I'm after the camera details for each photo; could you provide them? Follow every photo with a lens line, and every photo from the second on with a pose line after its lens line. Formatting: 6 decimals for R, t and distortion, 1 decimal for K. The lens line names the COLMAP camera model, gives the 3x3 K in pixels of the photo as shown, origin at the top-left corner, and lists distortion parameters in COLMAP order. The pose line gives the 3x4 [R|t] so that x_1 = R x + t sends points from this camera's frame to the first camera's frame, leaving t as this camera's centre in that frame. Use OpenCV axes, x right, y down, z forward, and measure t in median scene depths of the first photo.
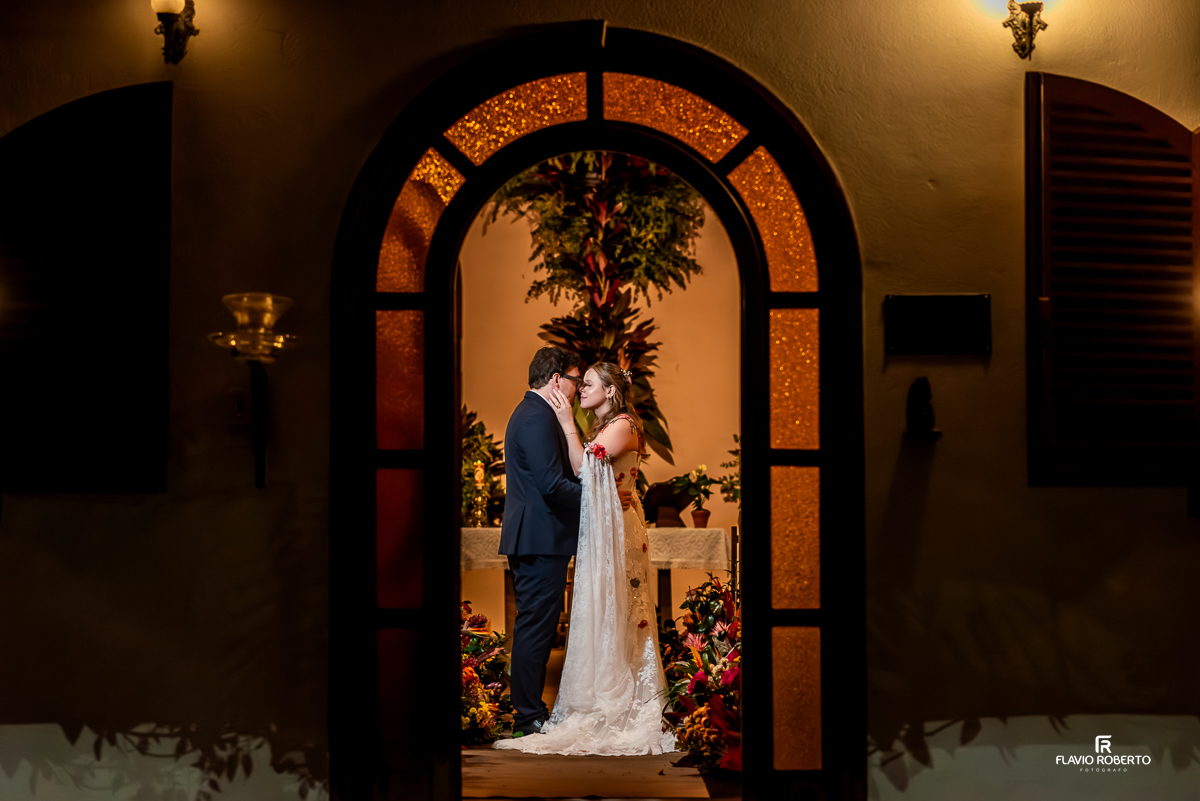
lens RADIAL K [[3089.4, 0, 597.1], [0, 3089.4, 406.2], [0, 0, 1]] dist [-0.162489, 0.000000]
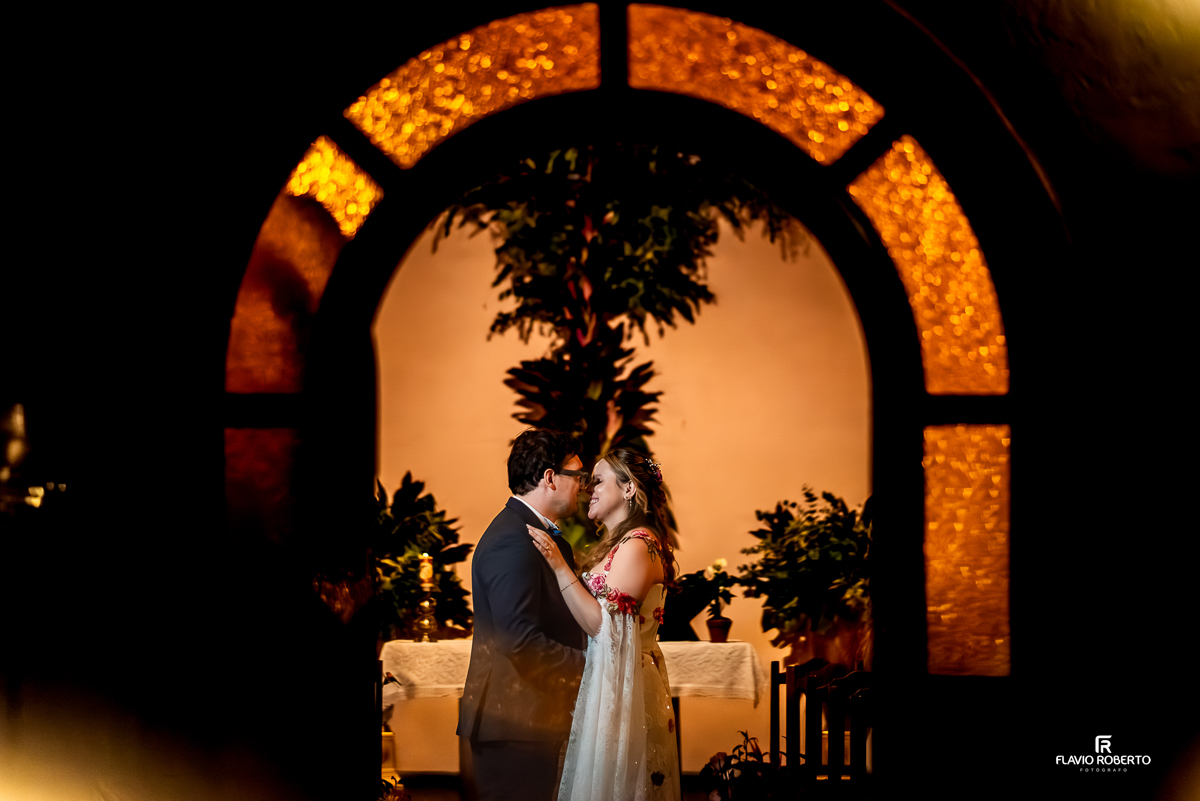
lens RADIAL K [[3089.4, 0, 606.9], [0, 3089.4, 395.3], [0, 0, 1]] dist [-0.162489, 0.000000]
pose [[0.999872, 0.000900, 0.015966, -0.006044], [-0.000872, 0.999998, -0.001764, -0.019879], [-0.015968, 0.001750, 0.999871, 0.243322]]
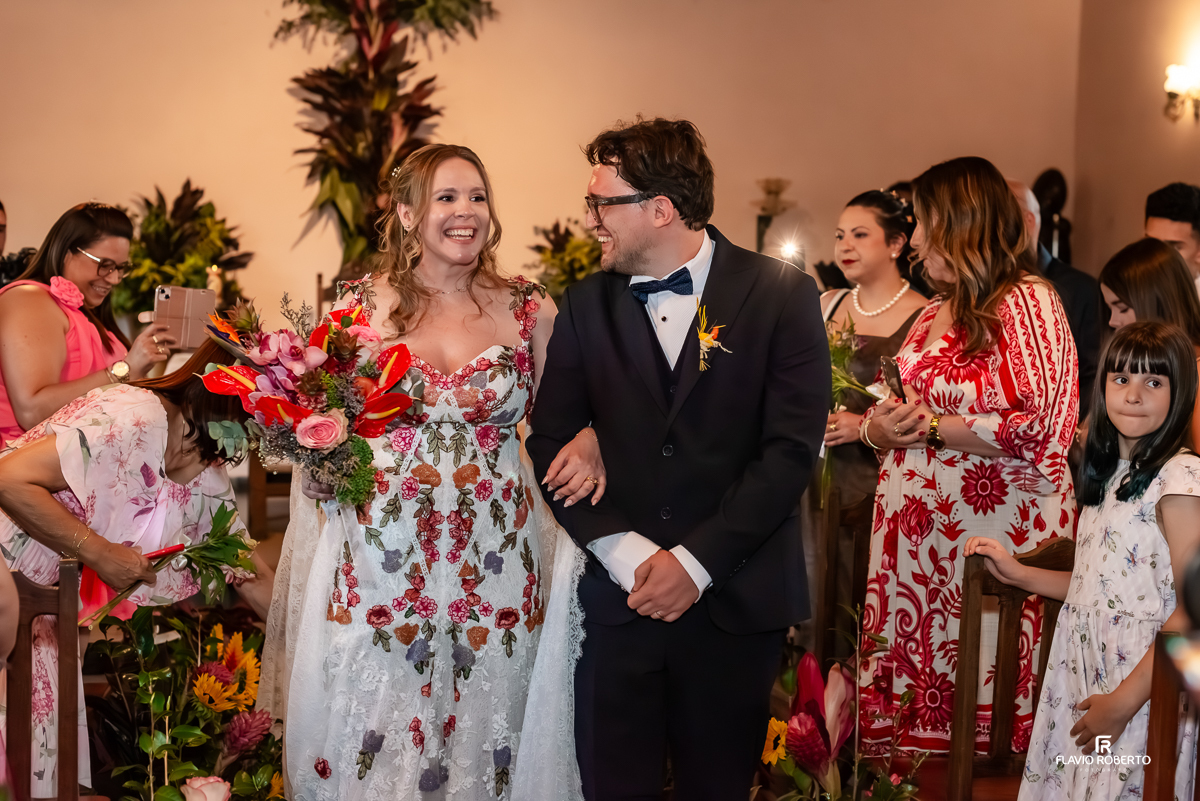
lens RADIAL K [[1705.4, 0, 569.4], [0, 1705.4, 359.7], [0, 0, 1]] dist [0.058464, 0.000000]
pose [[0.983635, 0.008507, 0.179970, -0.027926], [-0.031118, 0.991894, 0.123195, -0.012214], [-0.177463, -0.126780, 0.975927, 0.604326]]
